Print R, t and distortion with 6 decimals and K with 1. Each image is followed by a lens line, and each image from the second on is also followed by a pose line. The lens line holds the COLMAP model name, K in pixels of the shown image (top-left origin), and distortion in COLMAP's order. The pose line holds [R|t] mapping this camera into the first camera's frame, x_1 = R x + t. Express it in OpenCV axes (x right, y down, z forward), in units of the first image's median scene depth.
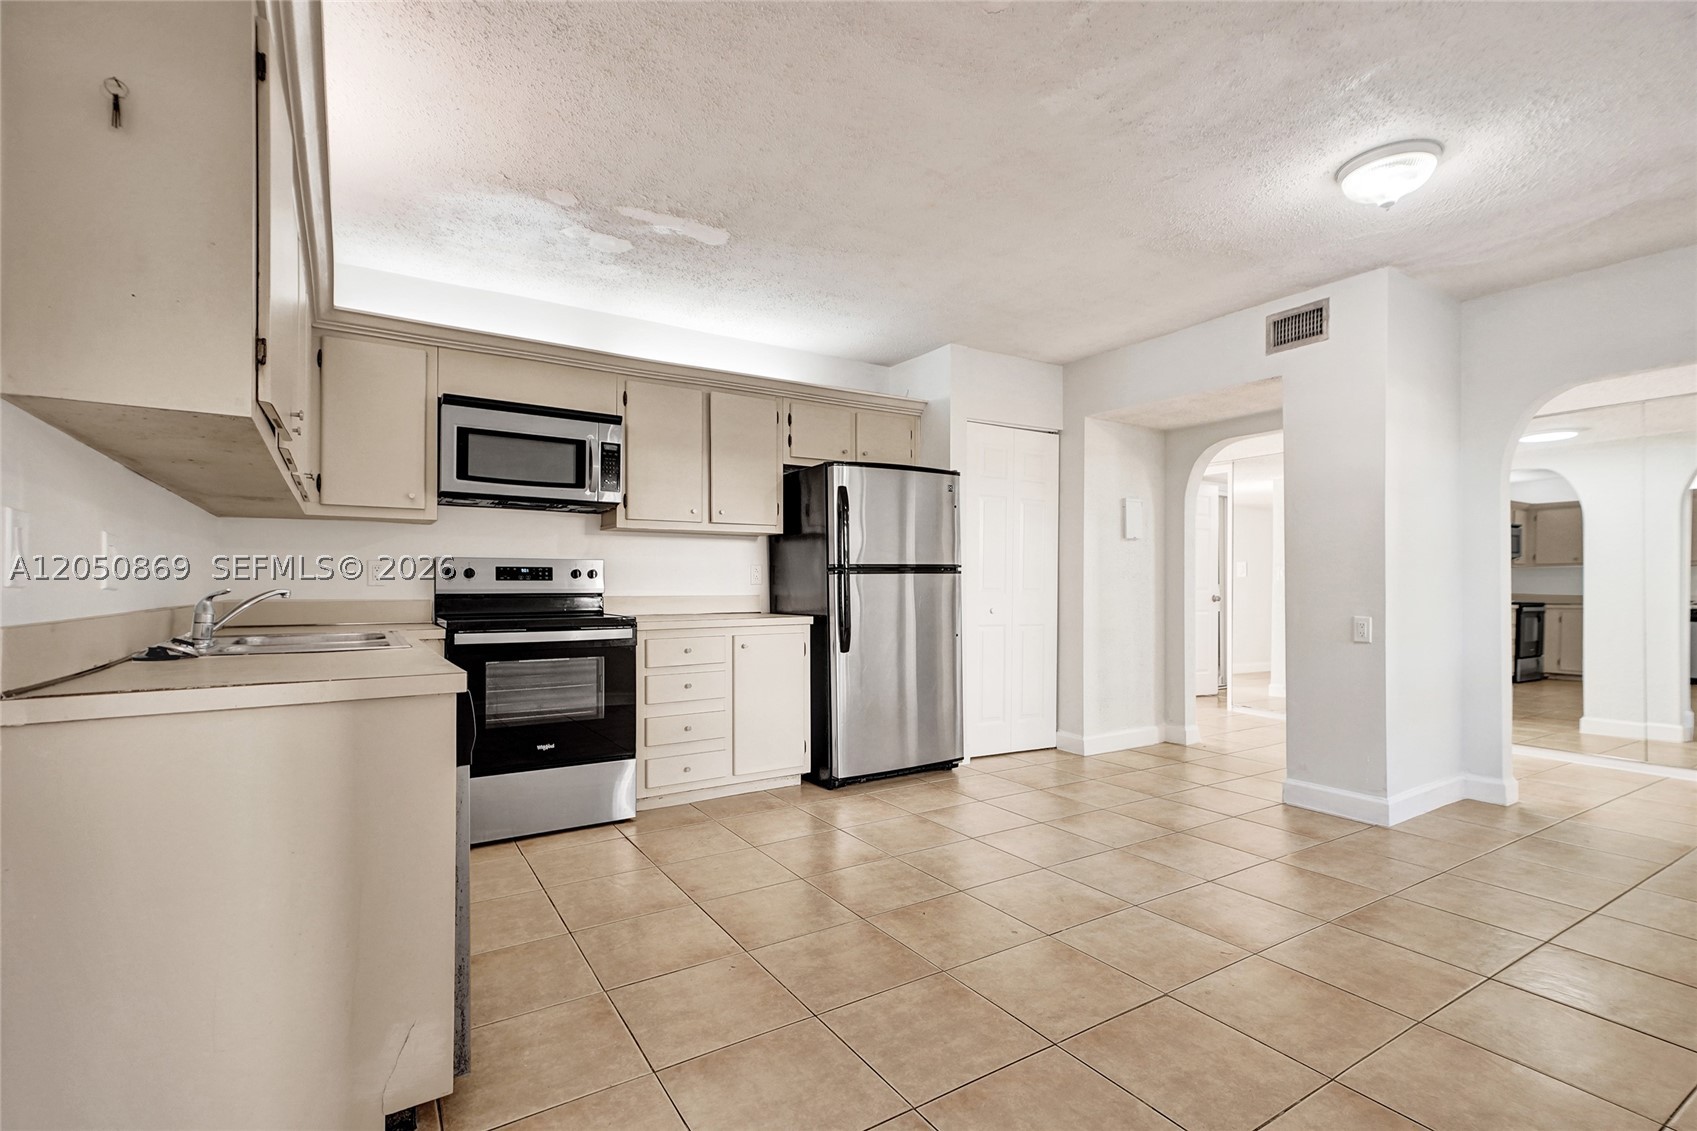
lens RADIAL K [[774.7, 0, 847.0], [0, 774.7, 576.6], [0, 0, 1]] dist [0.012197, 0.003501]
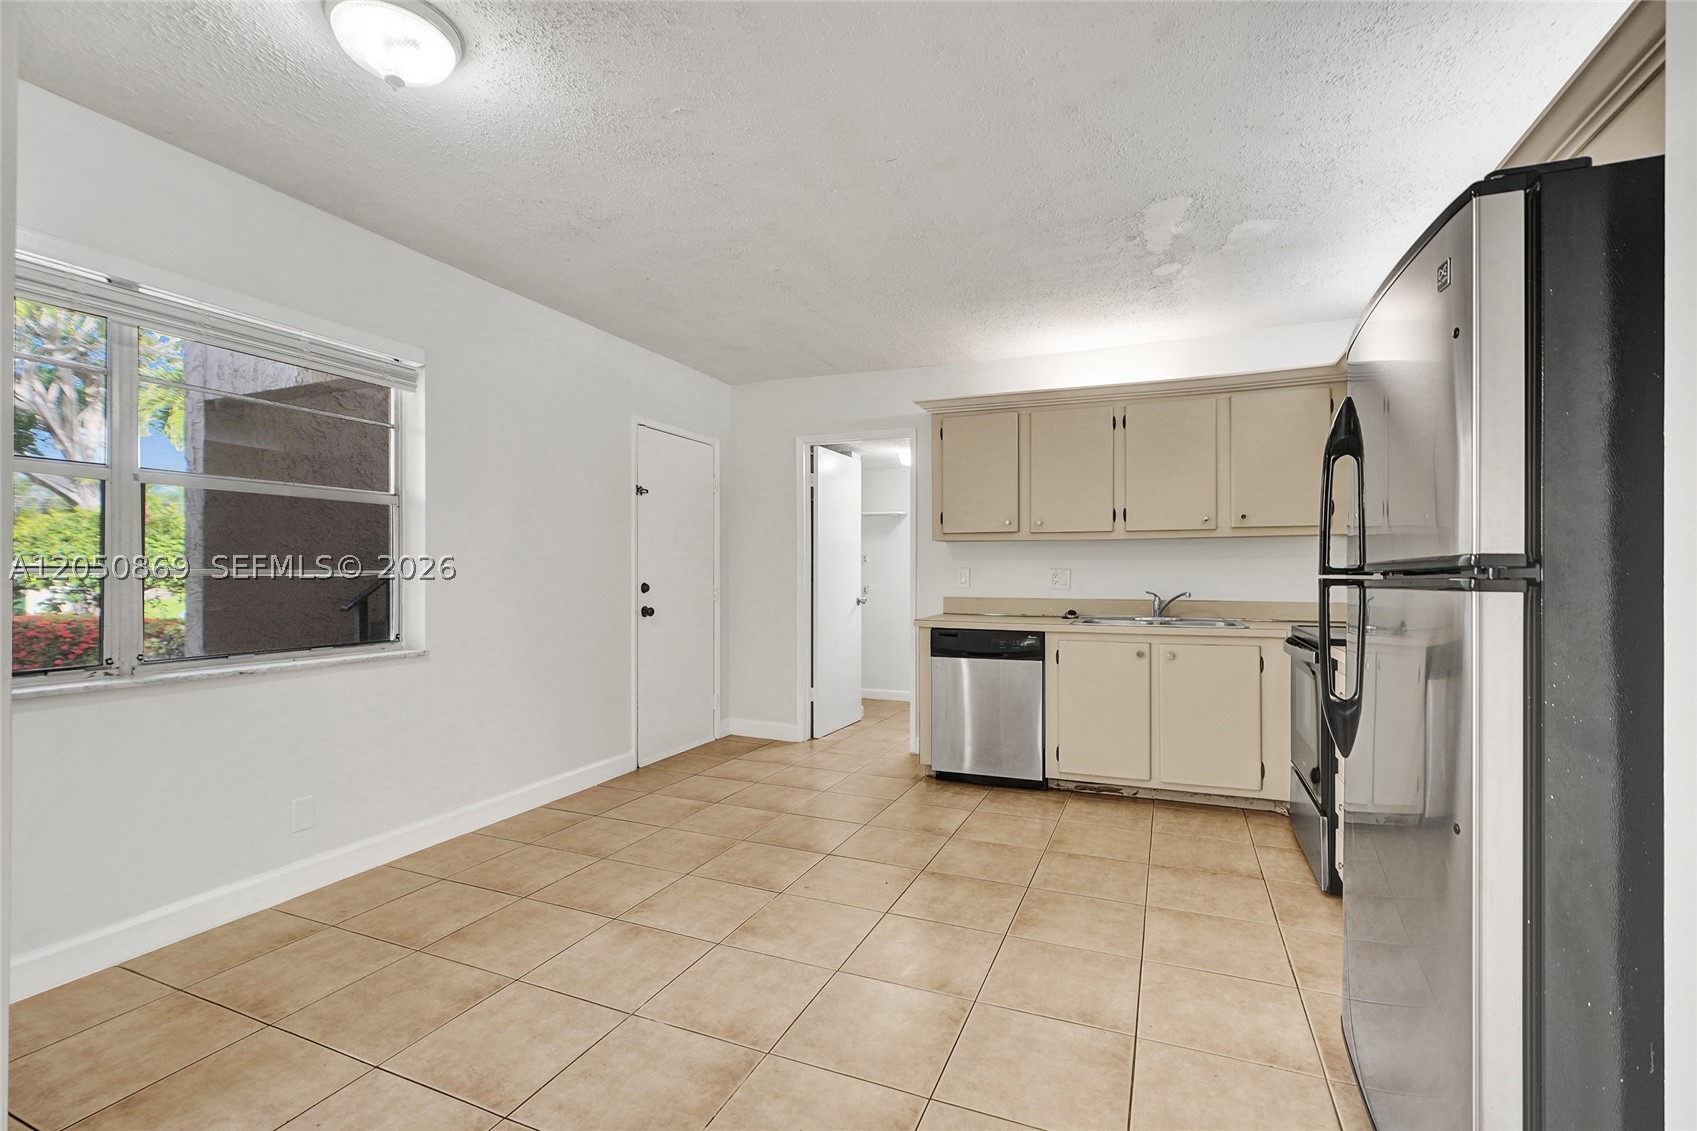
lens RADIAL K [[774.7, 0, 846.0], [0, 774.7, 553.4], [0, 0, 1]] dist [0.012197, 0.003501]
pose [[-0.825732, -0.008618, -0.563997, 0.747406], [0.001786, 0.999838, -0.017892, -0.030999], [0.564060, -0.015781, -0.825583, 1.796495]]
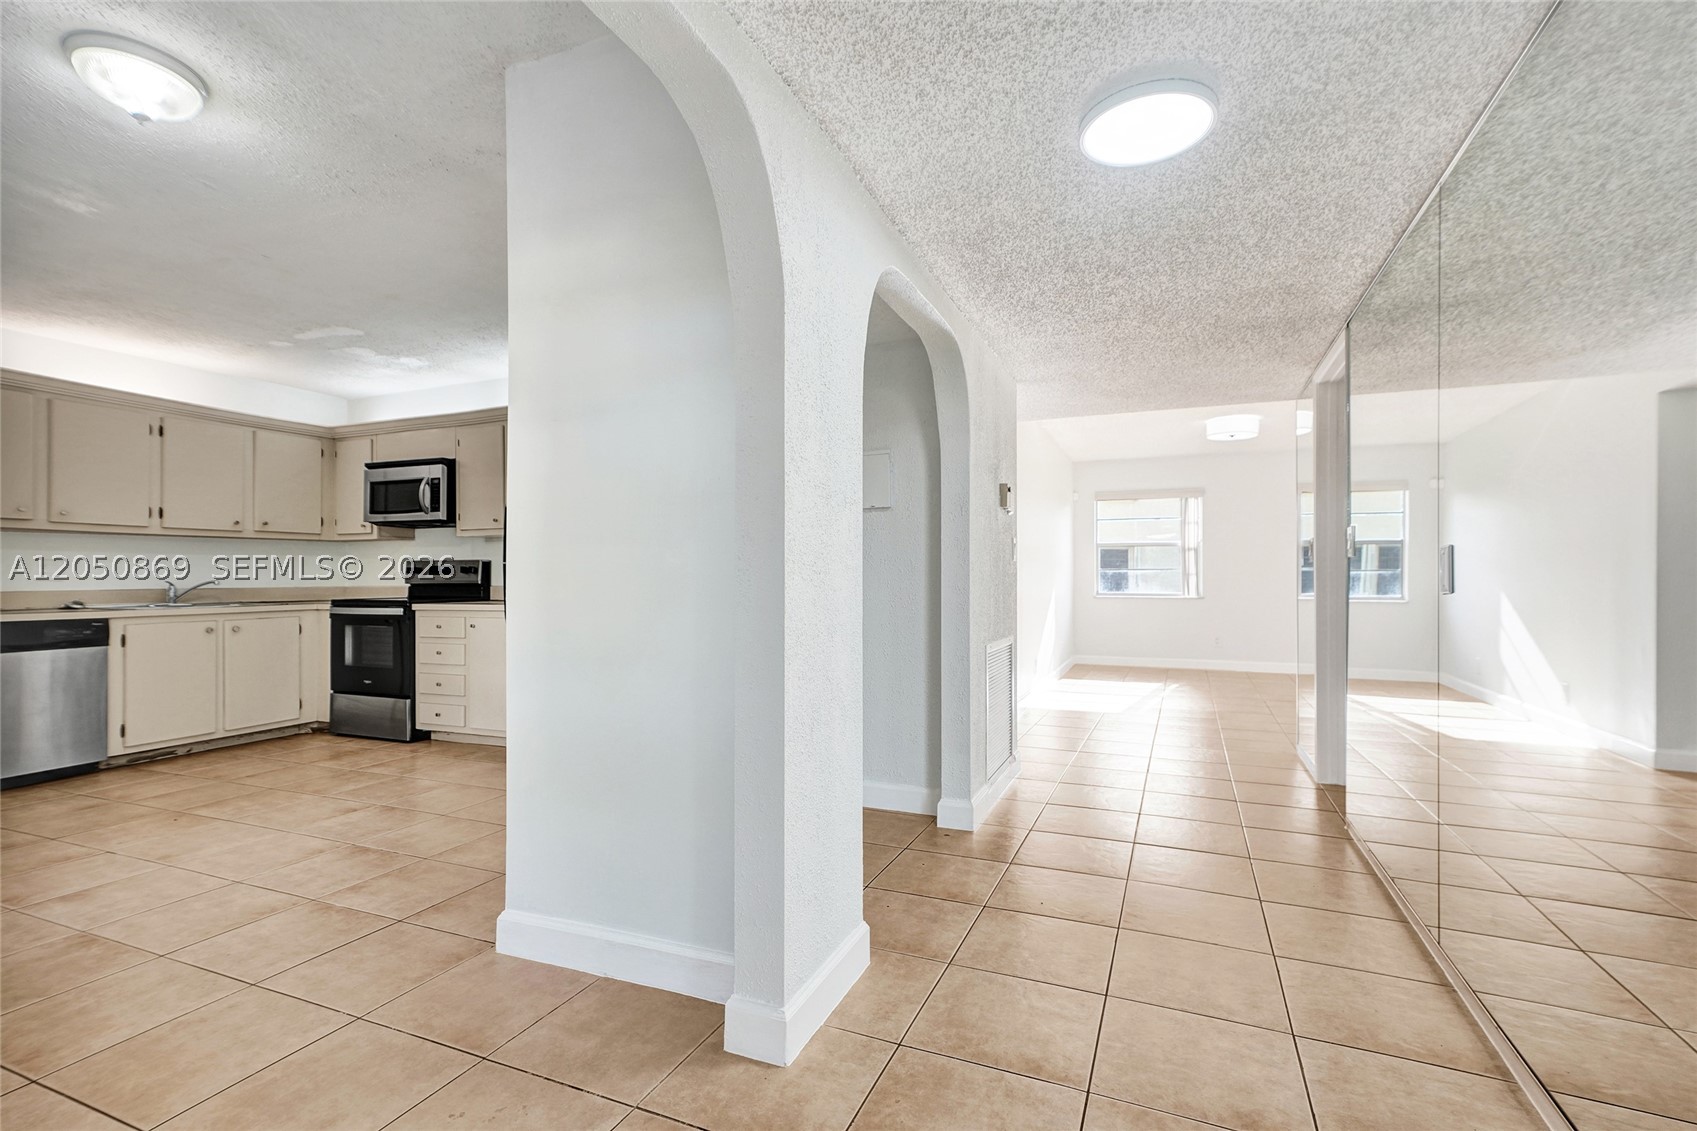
lens RADIAL K [[774.7, 0, 847.2], [0, 774.7, 566.5], [0, 0, 1]] dist [0.012197, 0.003501]
pose [[0.561350, -0.021946, -0.827288, 1.743159], [0.010367, 0.999756, -0.019487, 0.036182], [0.827514, 0.002363, 0.561441, 1.120366]]
